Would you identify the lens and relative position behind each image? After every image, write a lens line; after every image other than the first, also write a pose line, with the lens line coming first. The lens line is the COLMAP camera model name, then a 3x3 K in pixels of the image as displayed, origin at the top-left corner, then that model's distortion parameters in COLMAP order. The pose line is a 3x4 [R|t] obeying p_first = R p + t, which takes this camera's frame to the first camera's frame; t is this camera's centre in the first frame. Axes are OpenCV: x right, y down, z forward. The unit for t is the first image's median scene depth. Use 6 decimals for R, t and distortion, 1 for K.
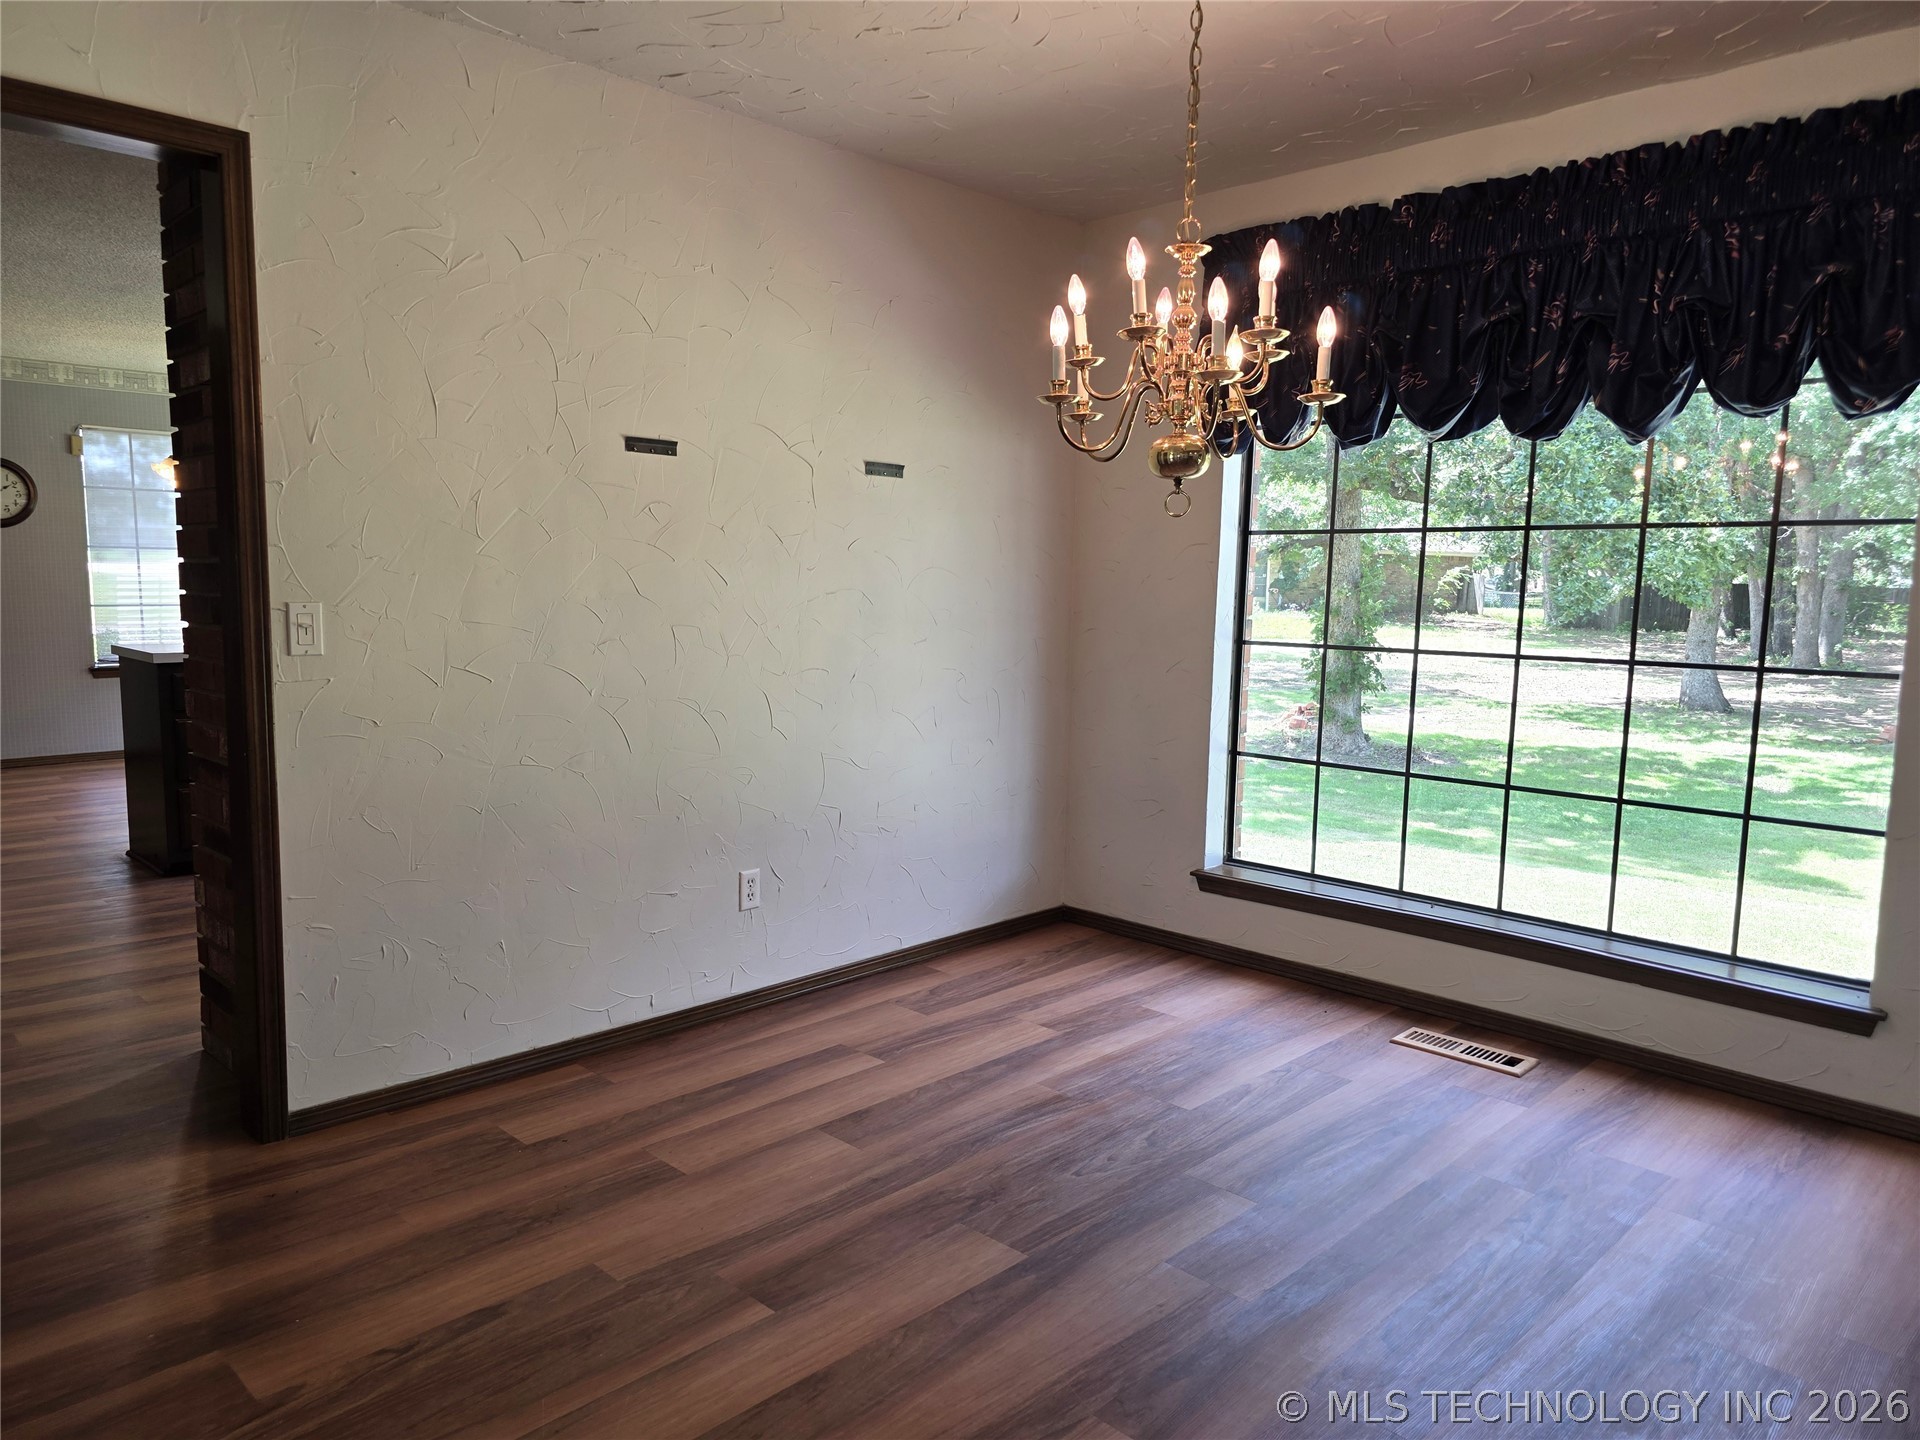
lens RADIAL K [[1300.9, 0, 951.7], [0, 1300.9, 725.3], [0, 0, 1]] dist [0.022306, -0.001018]
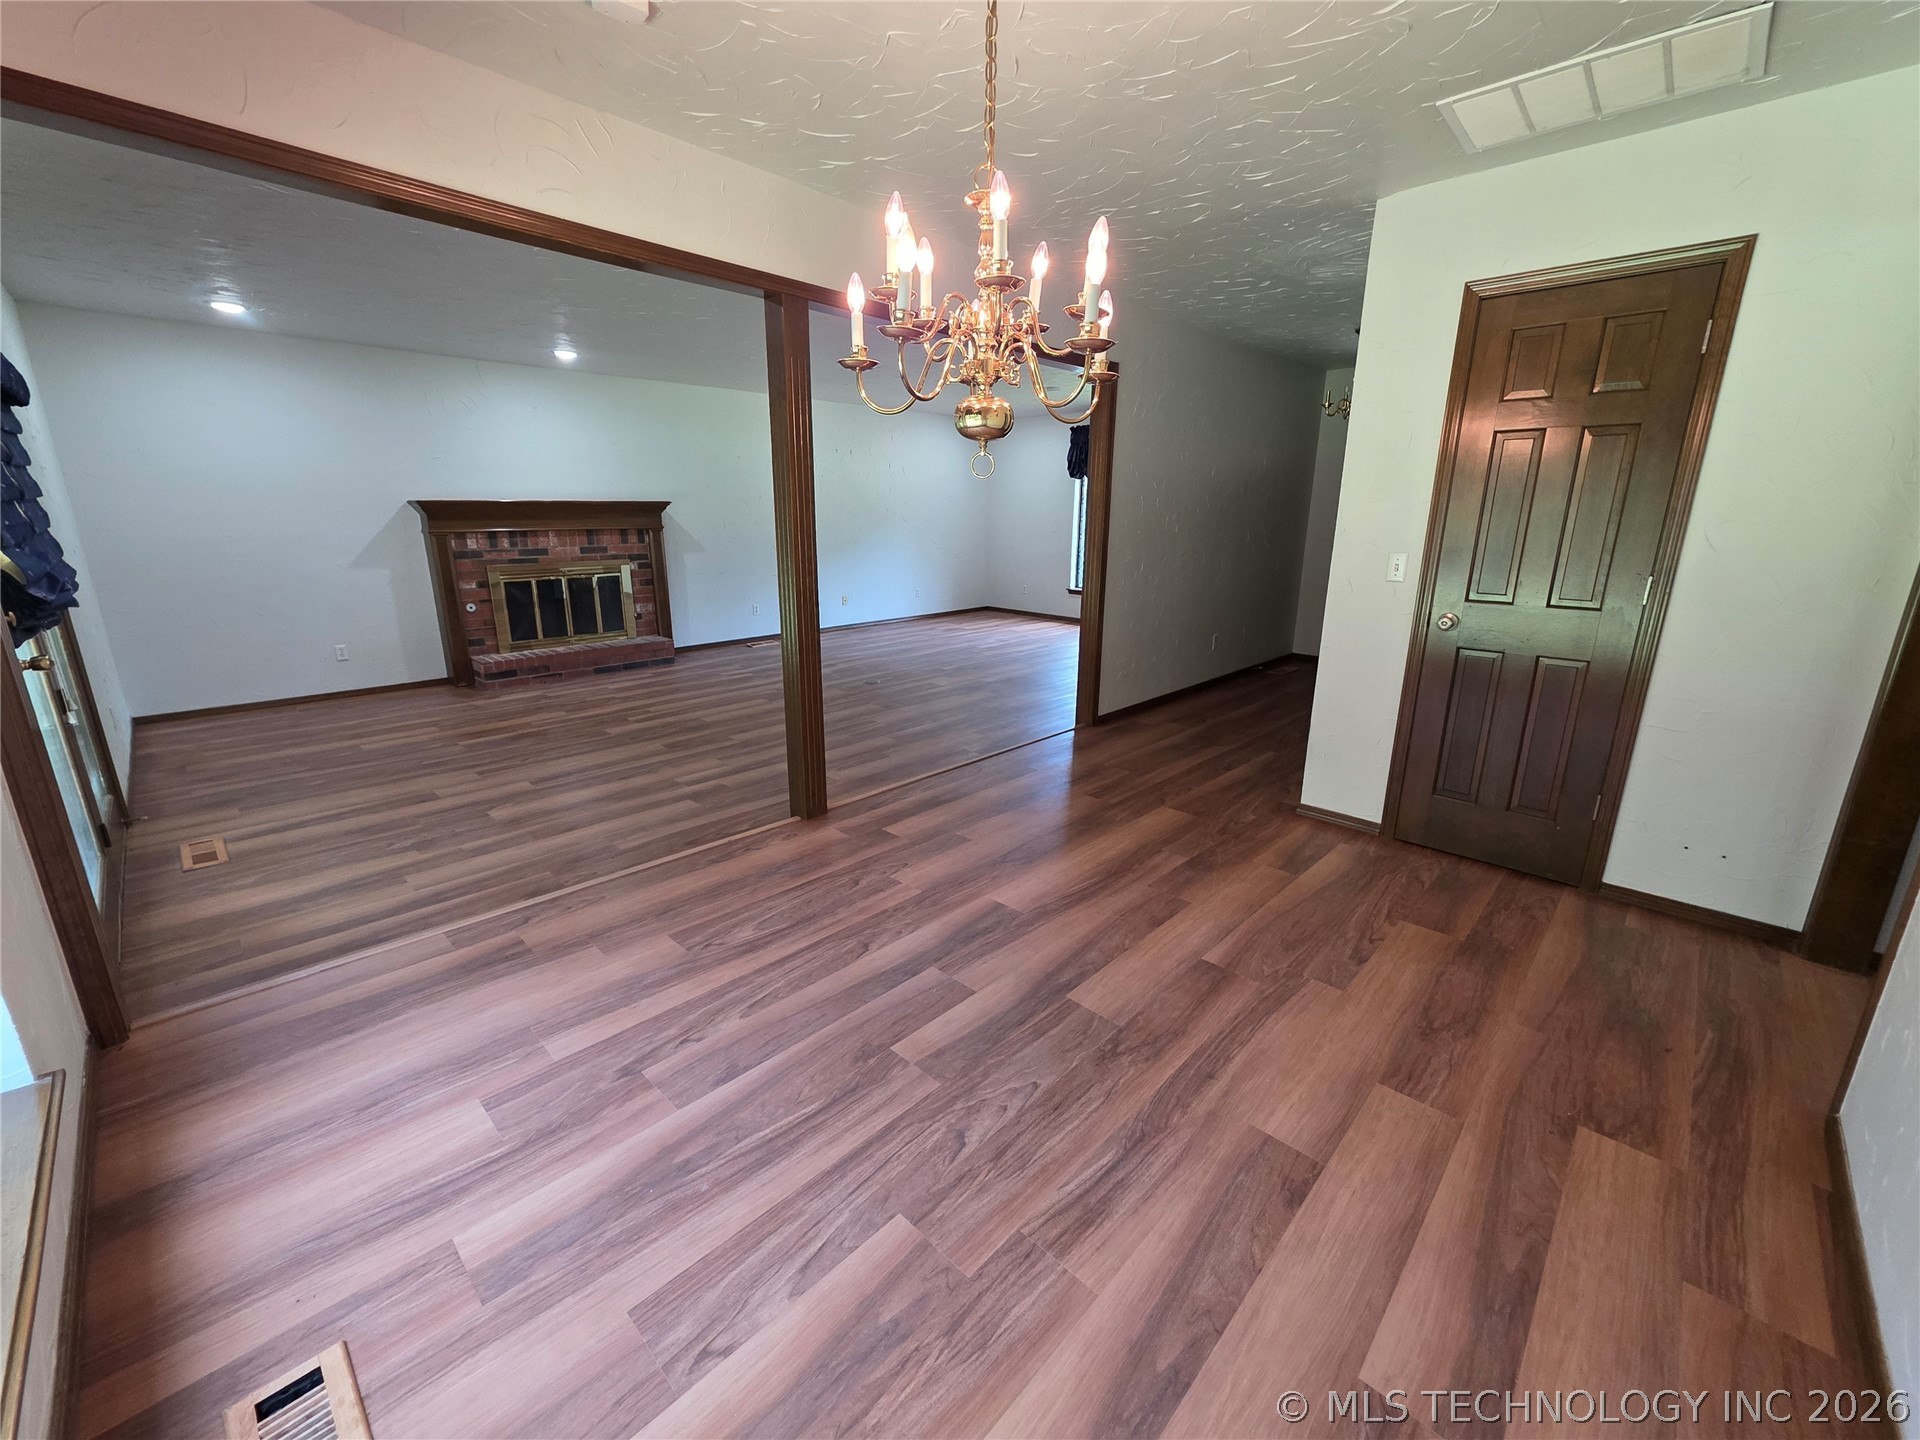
lens RADIAL K [[767.8, 0, 953.9], [0, 767.8, 712.3], [0, 0, 1]] dist [0.001195, -0.000190]
pose [[-0.999627, -0.022339, -0.015682, 0.167515], [-0.026478, 0.933138, 0.358543, -0.170535], [0.006624, 0.358825, -0.933382, 1.368210]]
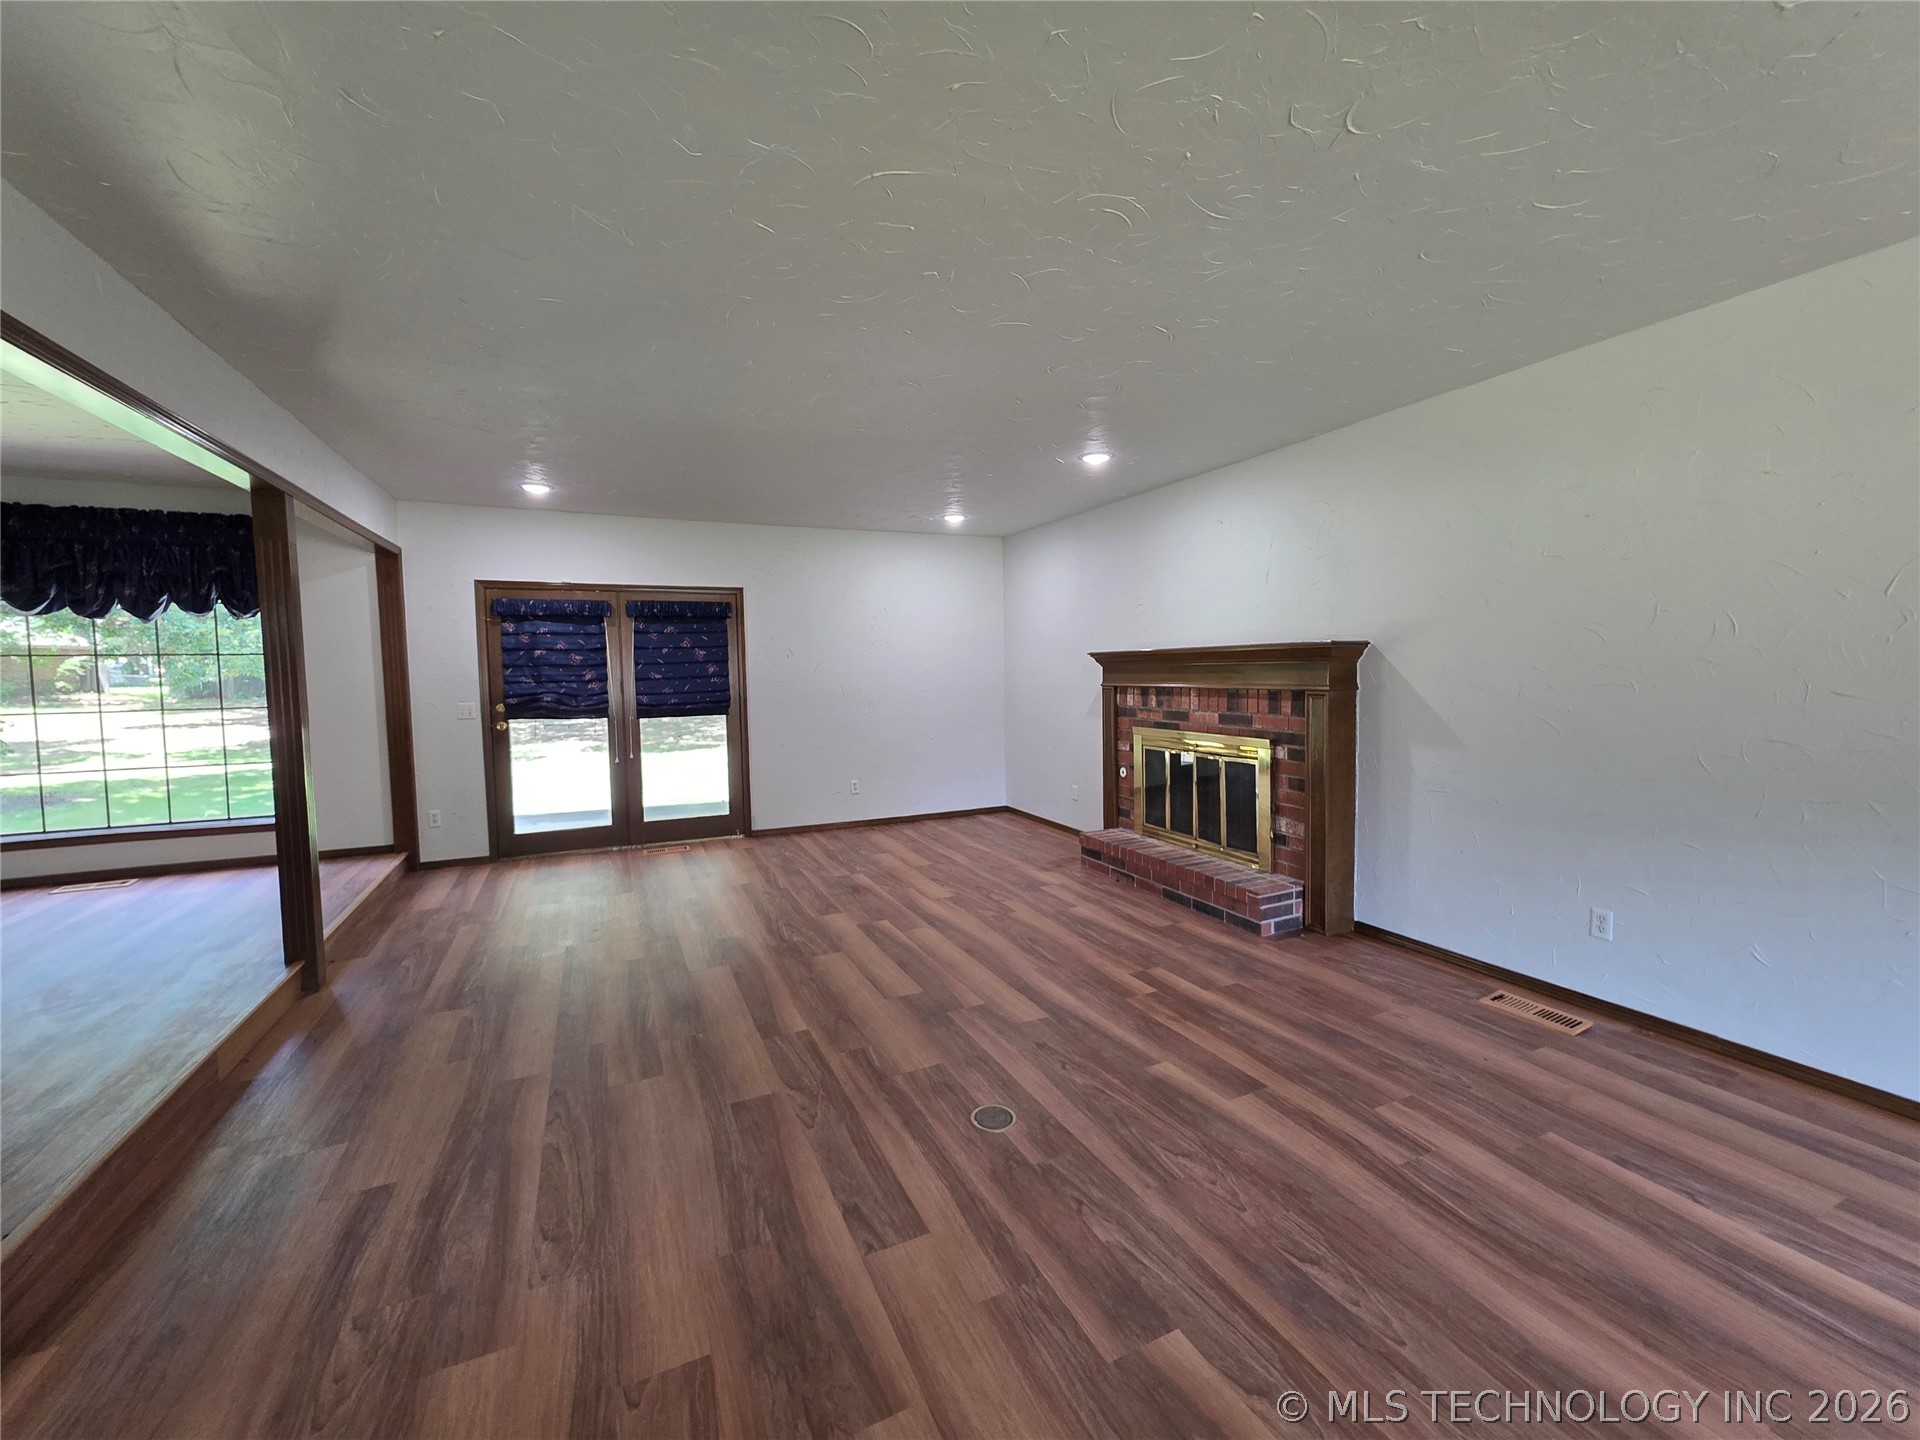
lens RADIAL K [[767.8, 0, 953.9], [0, 767.8, 712.3], [0, 0, 1]] dist [0.001195, -0.000190]
pose [[0.348928, -0.084514, 0.933331, -0.354123], [0.123041, 0.991436, 0.043777, 0.087294], [-0.929037, 0.099563, 0.356338, -1.023226]]
